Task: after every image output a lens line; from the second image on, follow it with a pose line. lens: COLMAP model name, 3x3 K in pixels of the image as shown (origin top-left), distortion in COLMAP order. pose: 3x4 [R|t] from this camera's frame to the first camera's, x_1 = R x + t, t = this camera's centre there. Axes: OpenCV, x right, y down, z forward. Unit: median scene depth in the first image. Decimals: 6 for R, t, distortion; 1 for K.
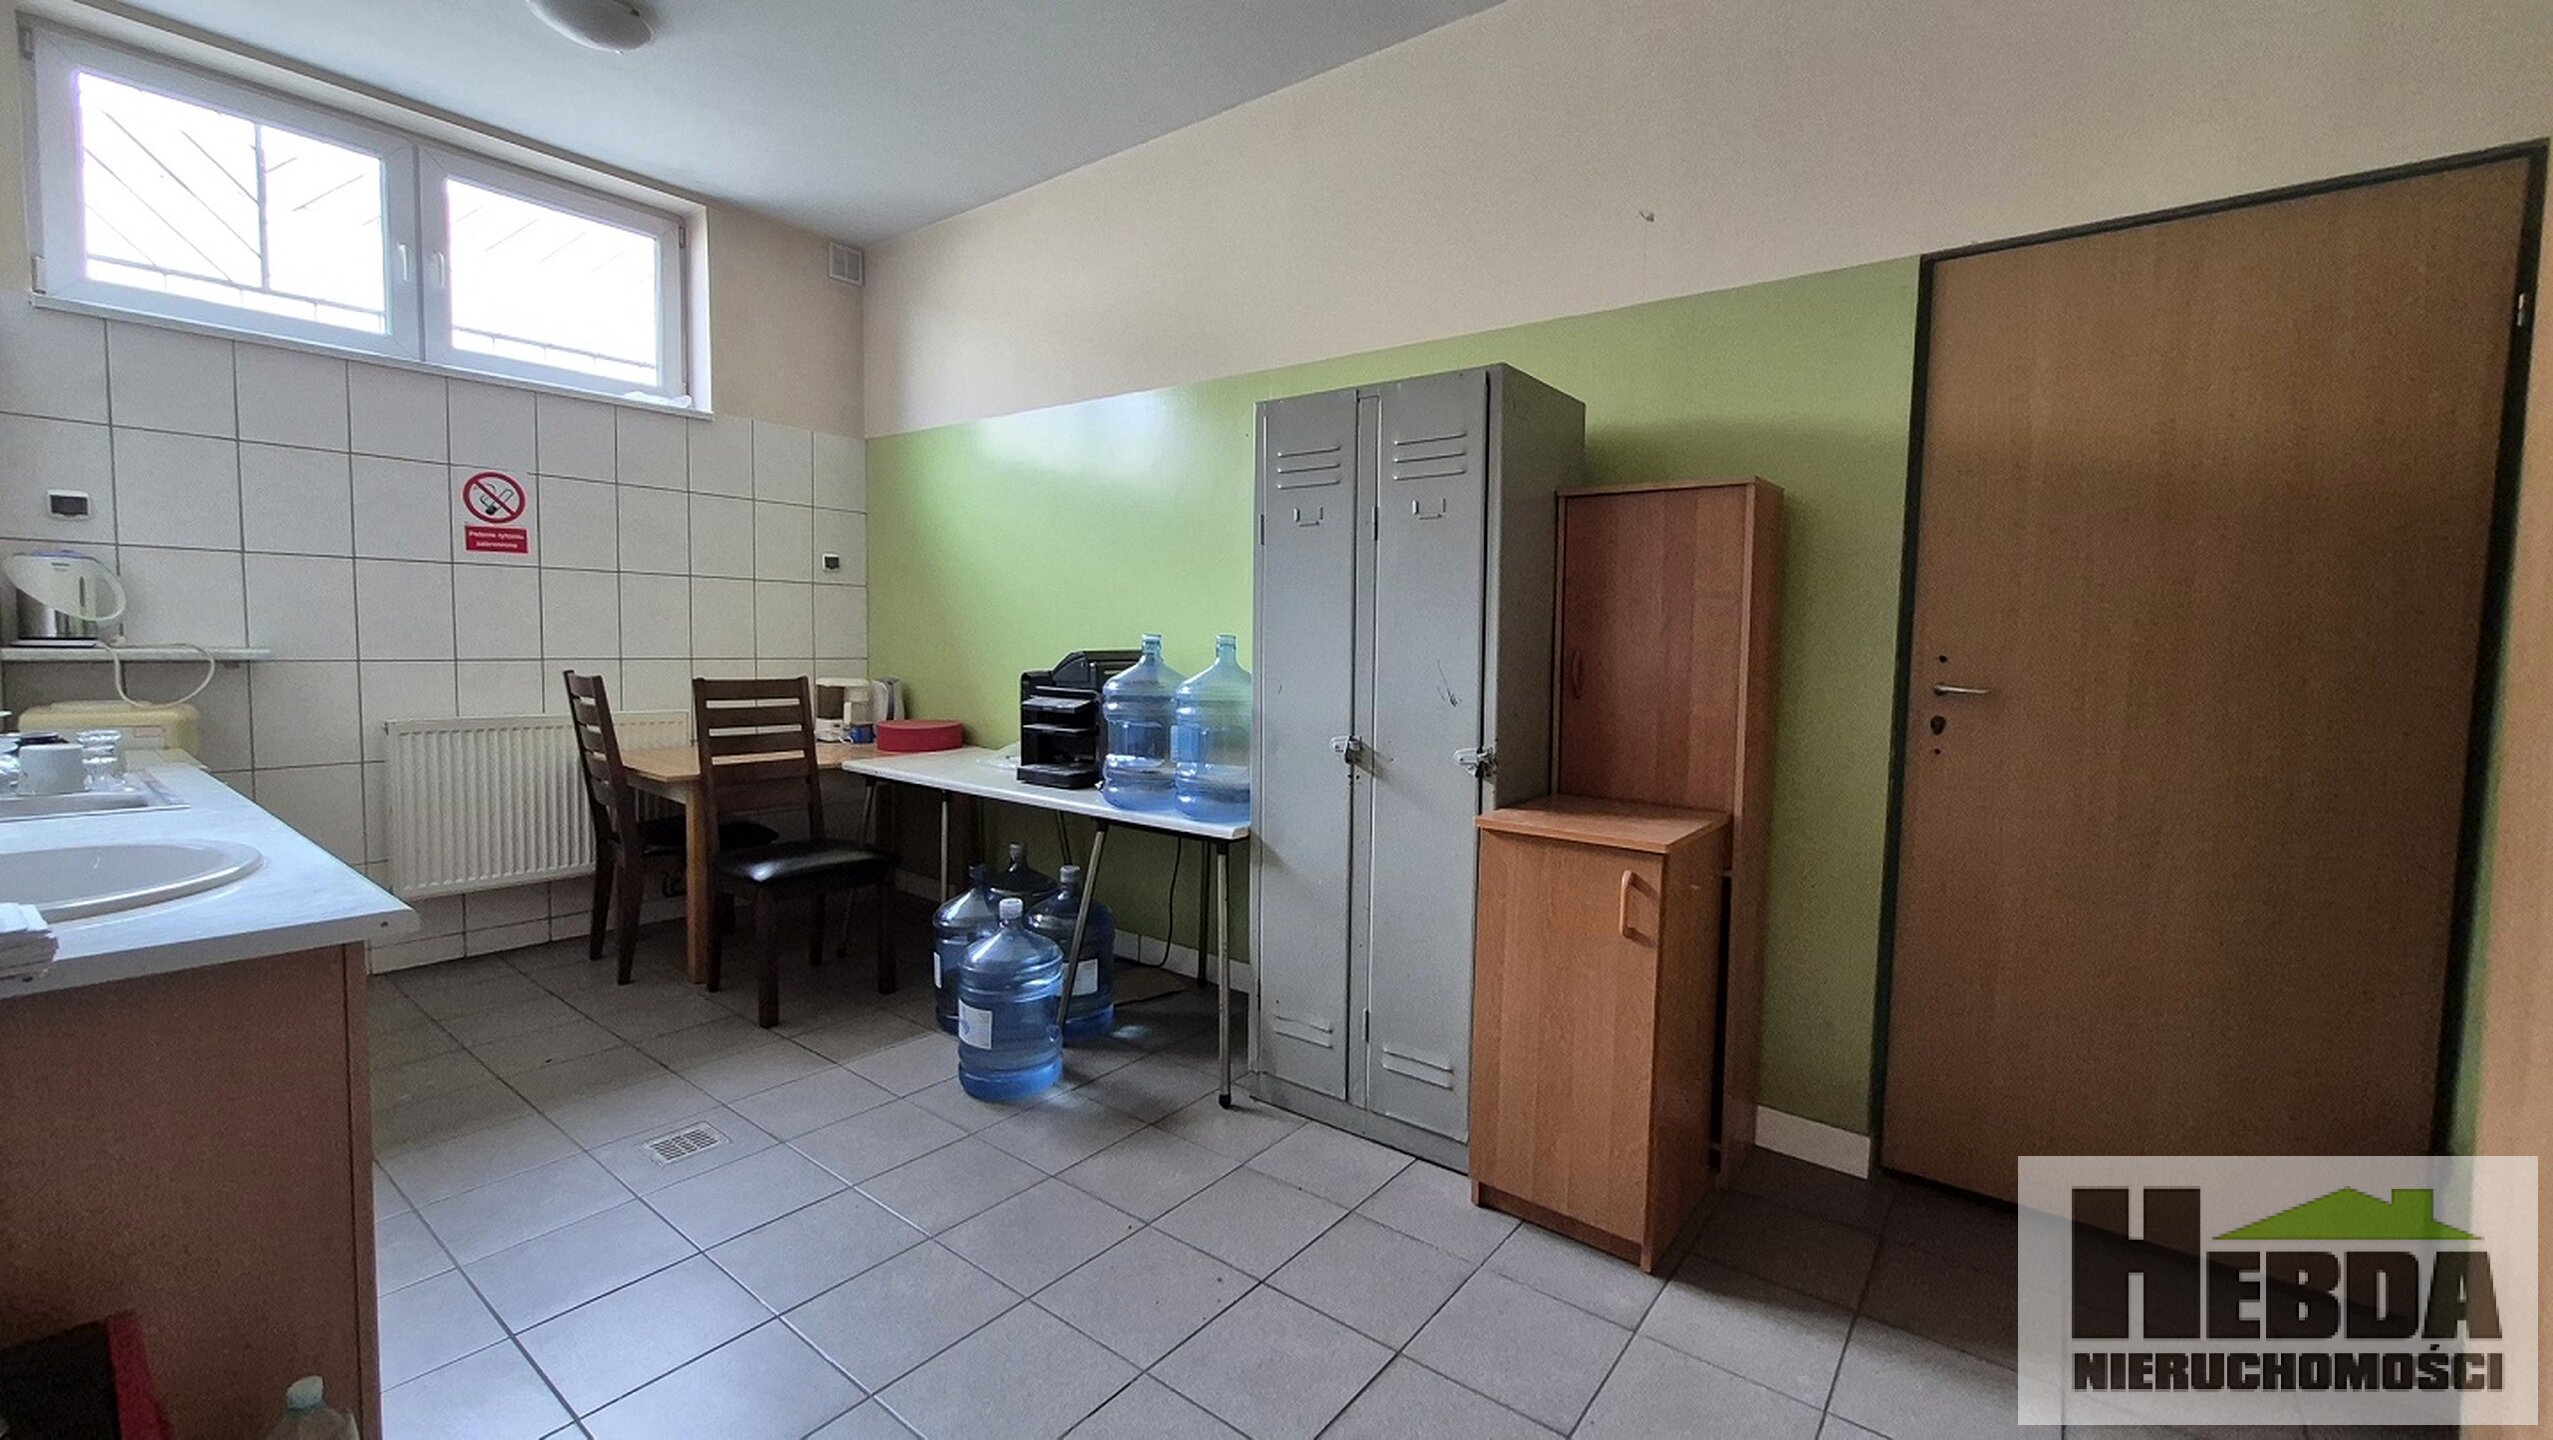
lens RADIAL K [[1003.5, 0, 1295.1], [0, 1003.5, 707.3], [0, 0, 1]] dist [0.001833, 0.000794]
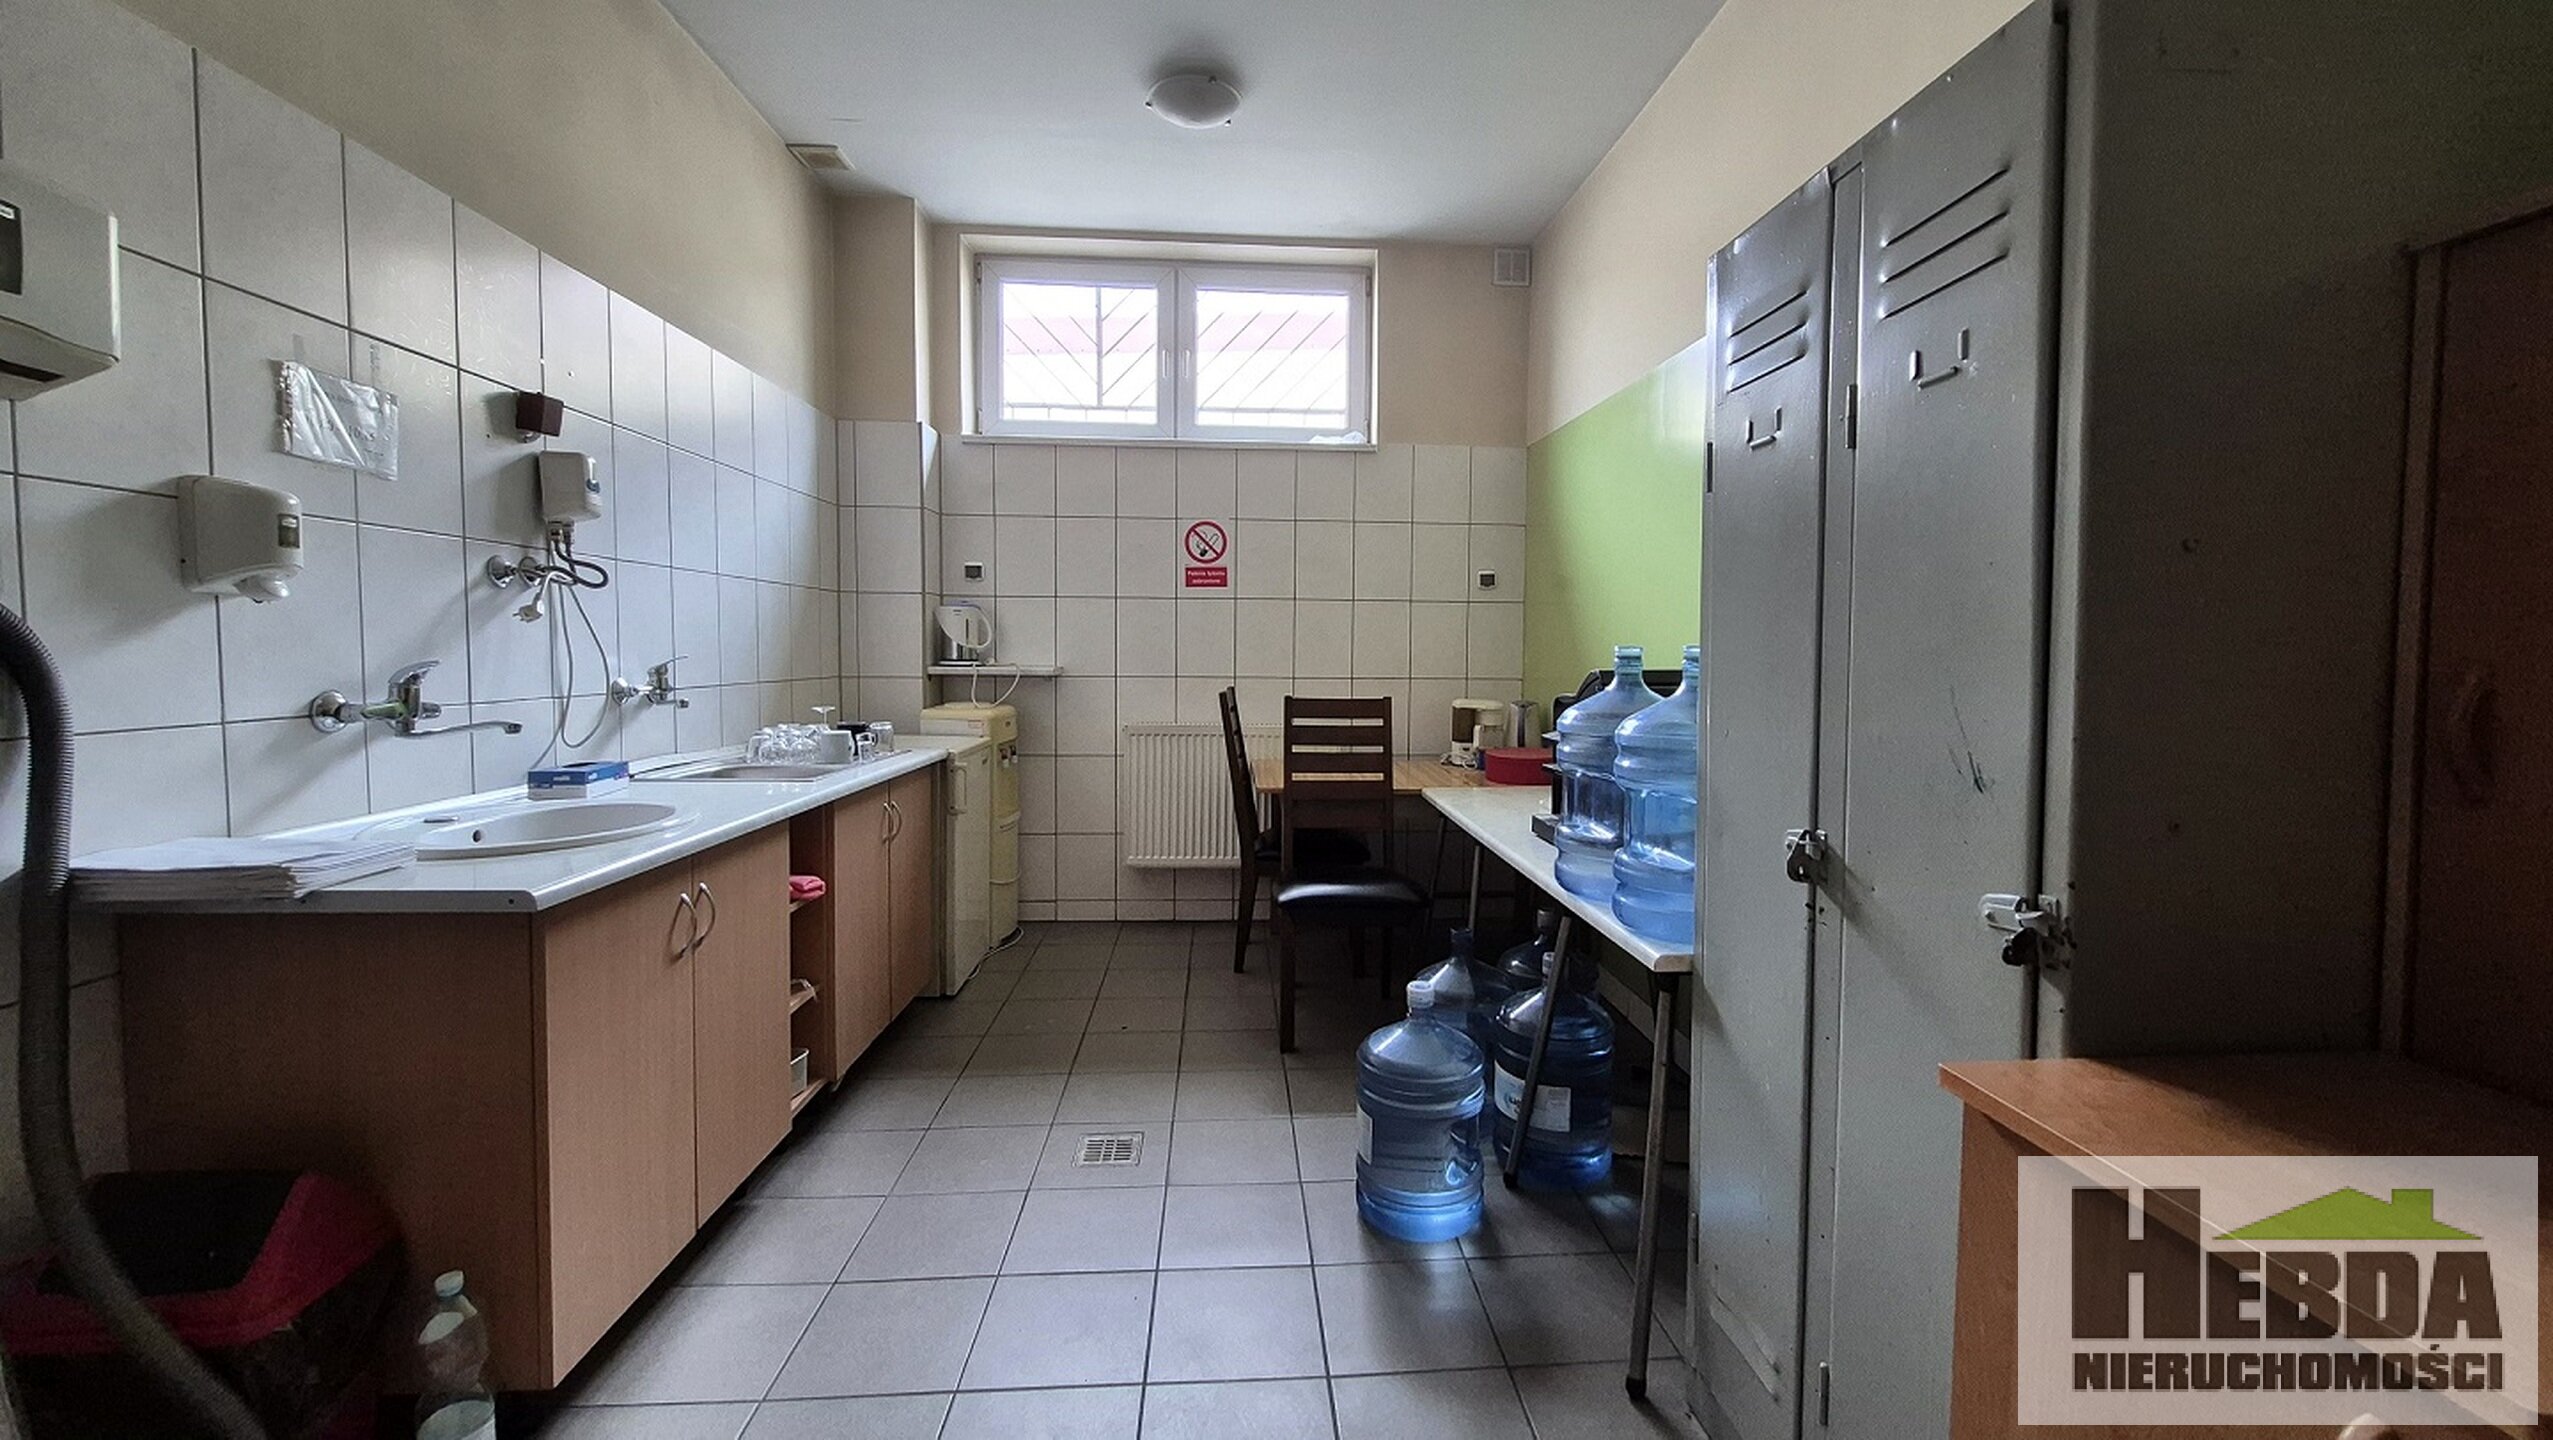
lens RADIAL K [[1003.5, 0, 1285.1], [0, 1003.5, 703.3], [0, 0, 1]] dist [0.001833, 0.000794]
pose [[0.663966, 0.027109, -0.747271, 0.177328], [-0.047558, 0.998850, -0.006020, -0.014501], [0.746249, 0.039536, 0.664492, 0.296119]]
